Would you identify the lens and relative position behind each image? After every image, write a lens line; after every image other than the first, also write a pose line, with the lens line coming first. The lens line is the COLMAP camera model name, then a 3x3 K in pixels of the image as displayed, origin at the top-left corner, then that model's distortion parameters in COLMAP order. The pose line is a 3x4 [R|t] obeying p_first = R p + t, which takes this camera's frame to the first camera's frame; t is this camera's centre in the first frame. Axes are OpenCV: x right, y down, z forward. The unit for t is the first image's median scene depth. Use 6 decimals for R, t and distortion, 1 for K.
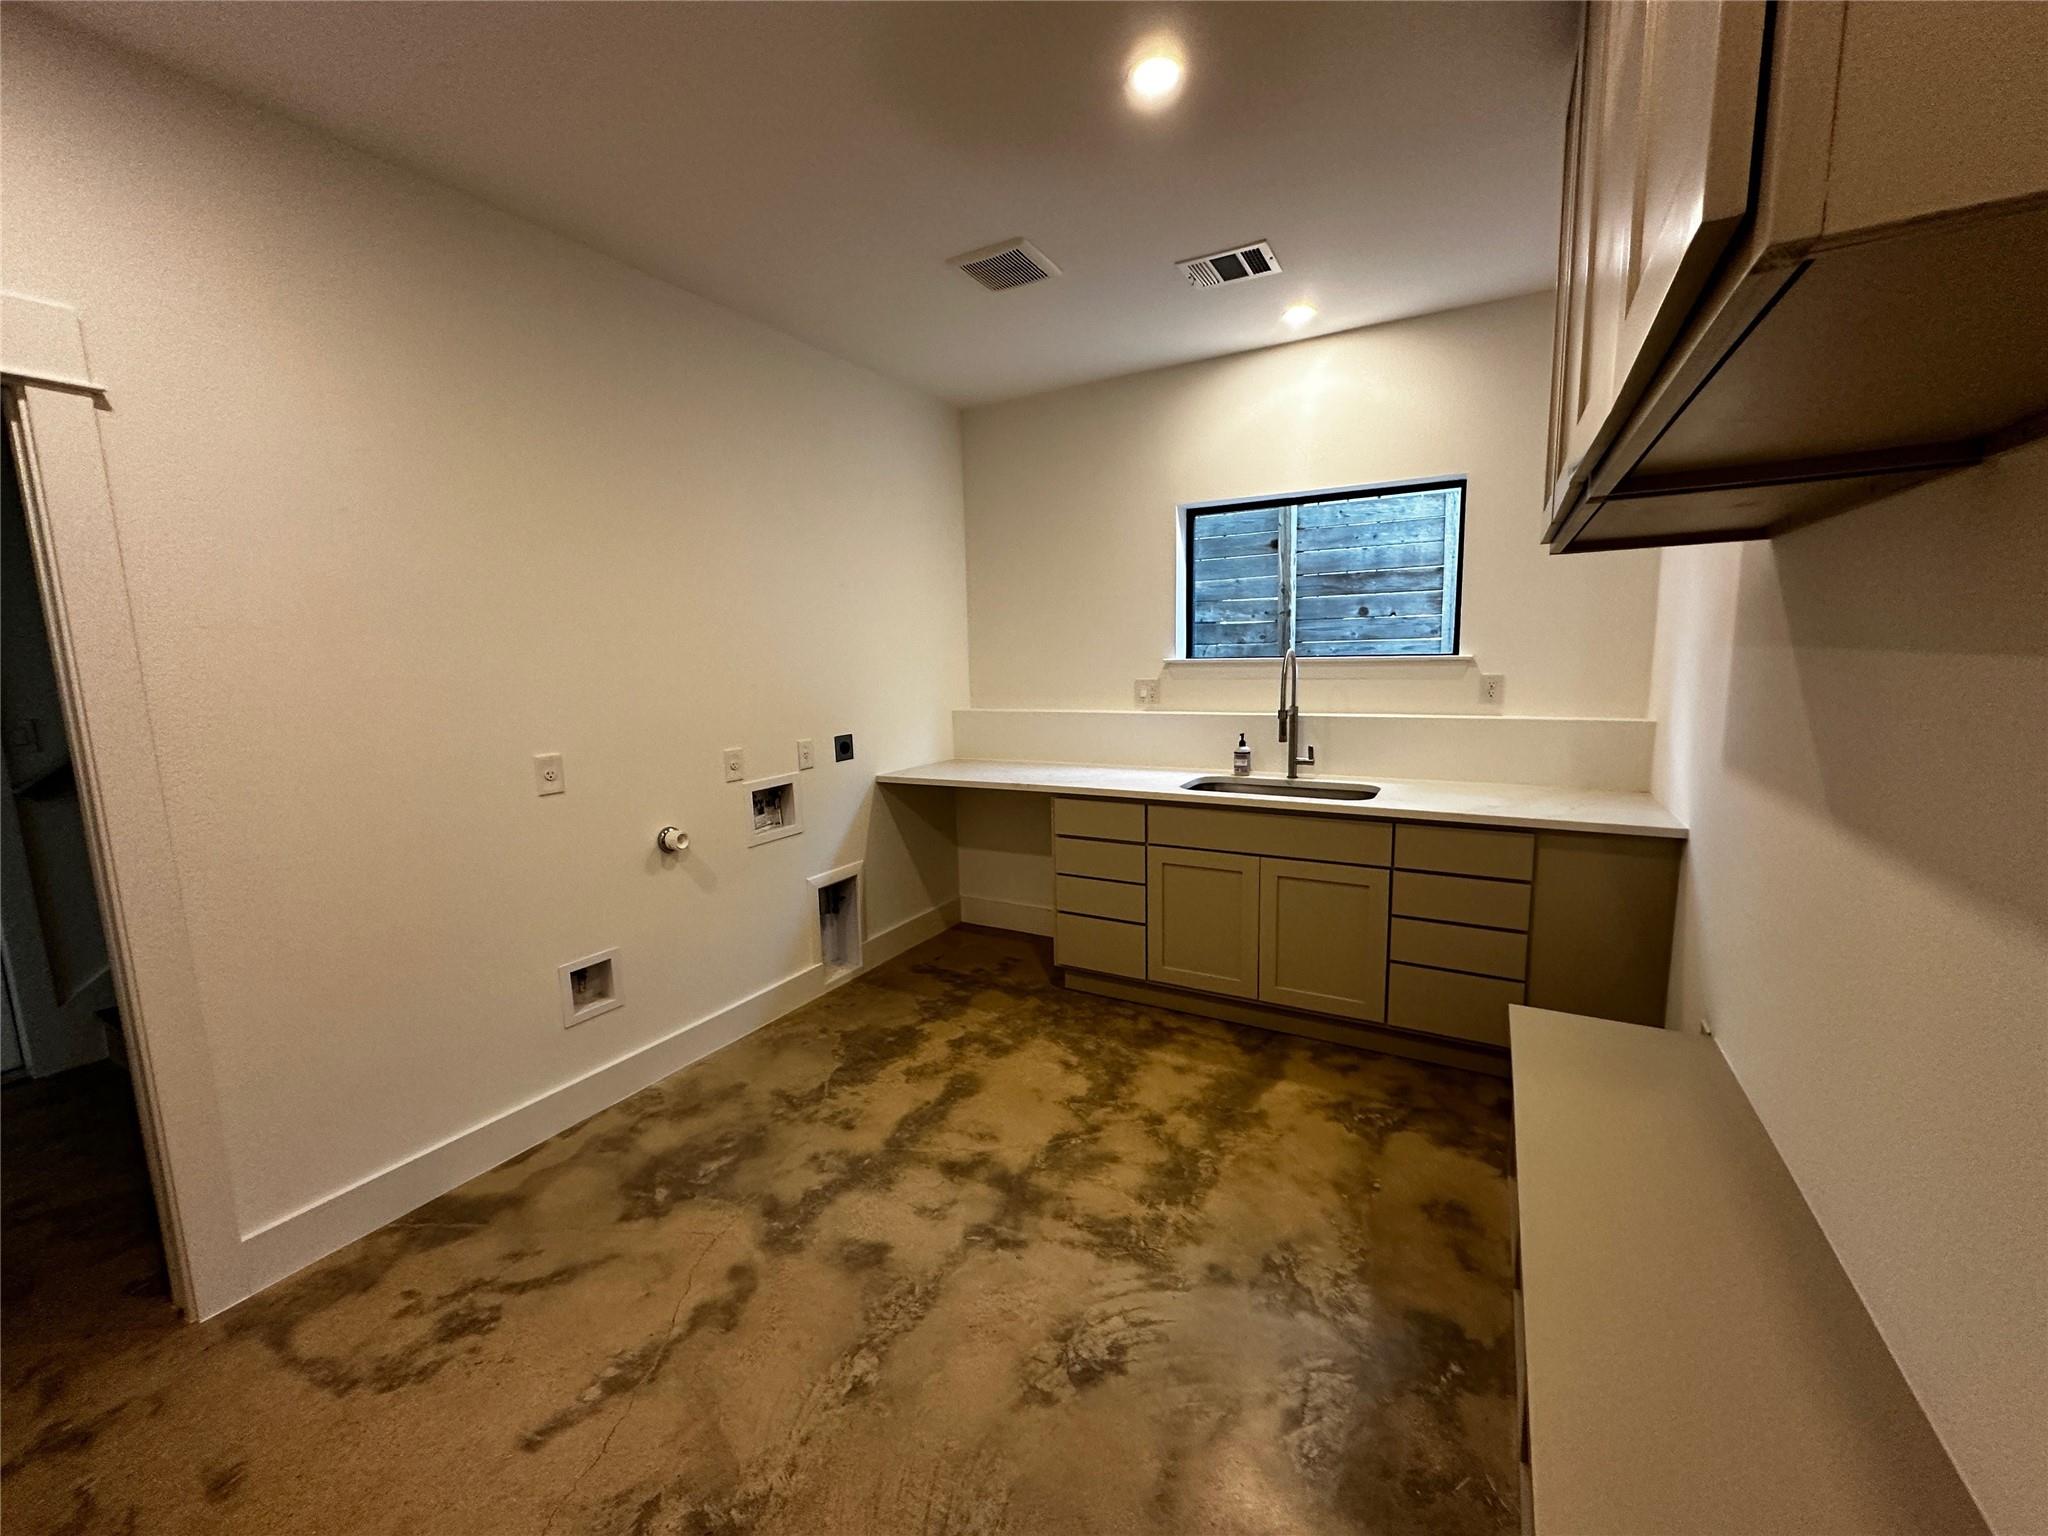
lens RADIAL K [[816.9, 0, 1023.1], [0, 816.9, 771.3], [0, 0, 1]] dist [-0.003602, 0.001485]
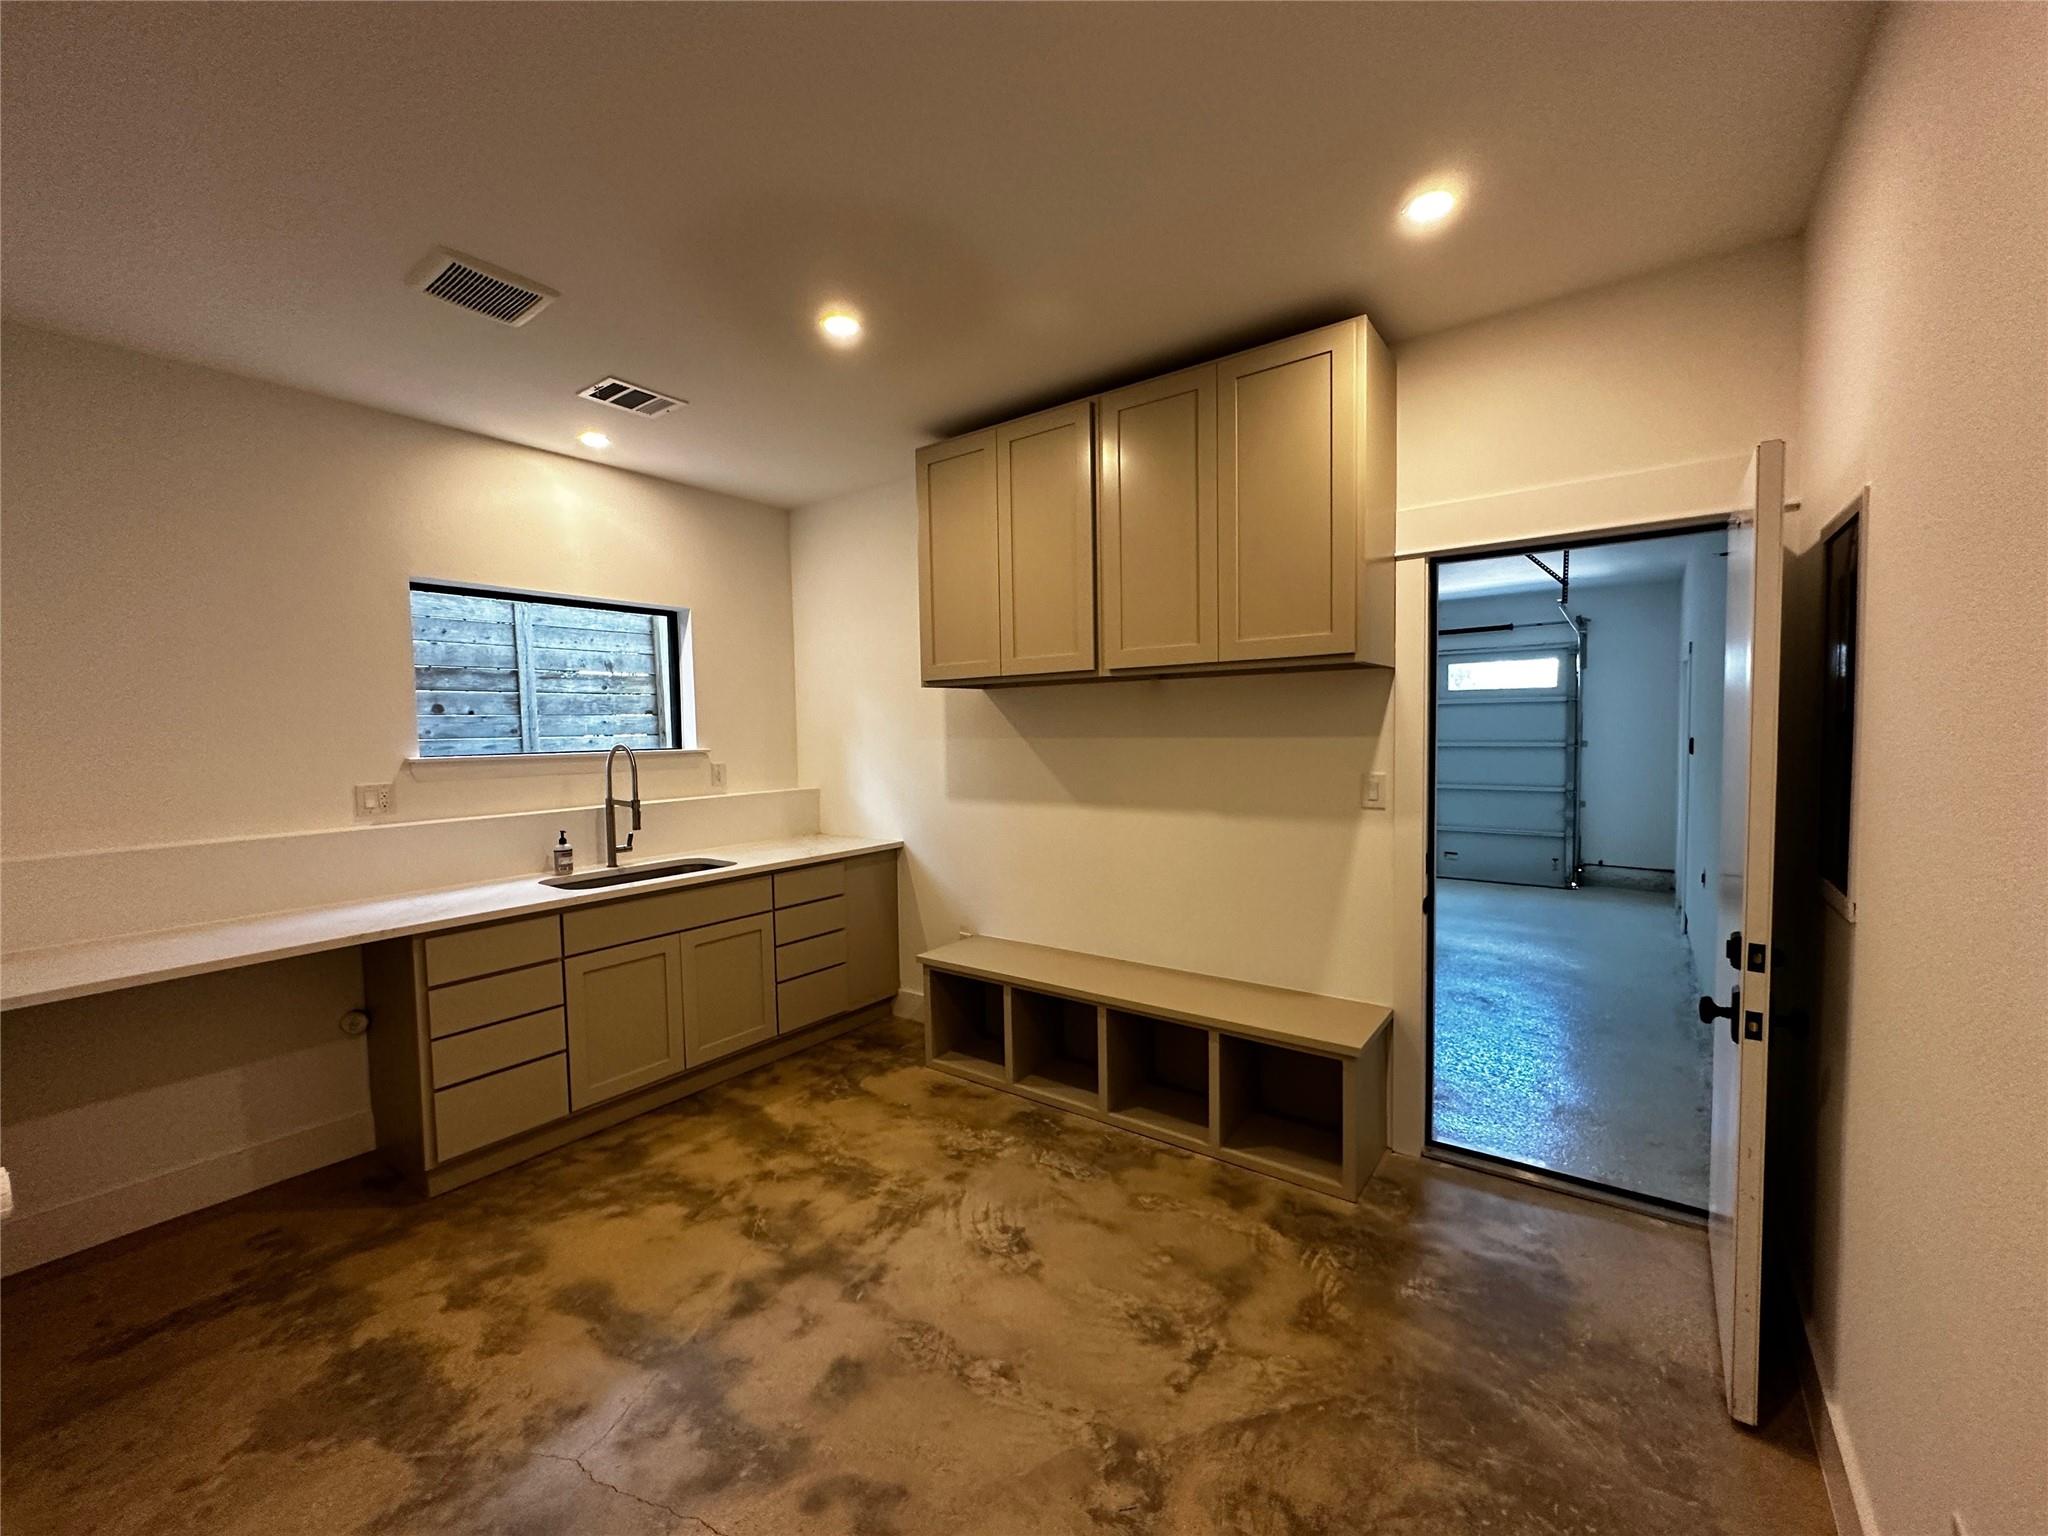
lens RADIAL K [[816.9, 0, 1024.2], [0, 816.9, 775.1], [0, 0, 1]] dist [-0.003602, 0.001485]
pose [[0.120414, -0.035516, 0.992088, -0.783823], [0.160123, 0.986969, 0.015898, -0.049570], [-0.979725, 0.156942, 0.124532, 0.421496]]
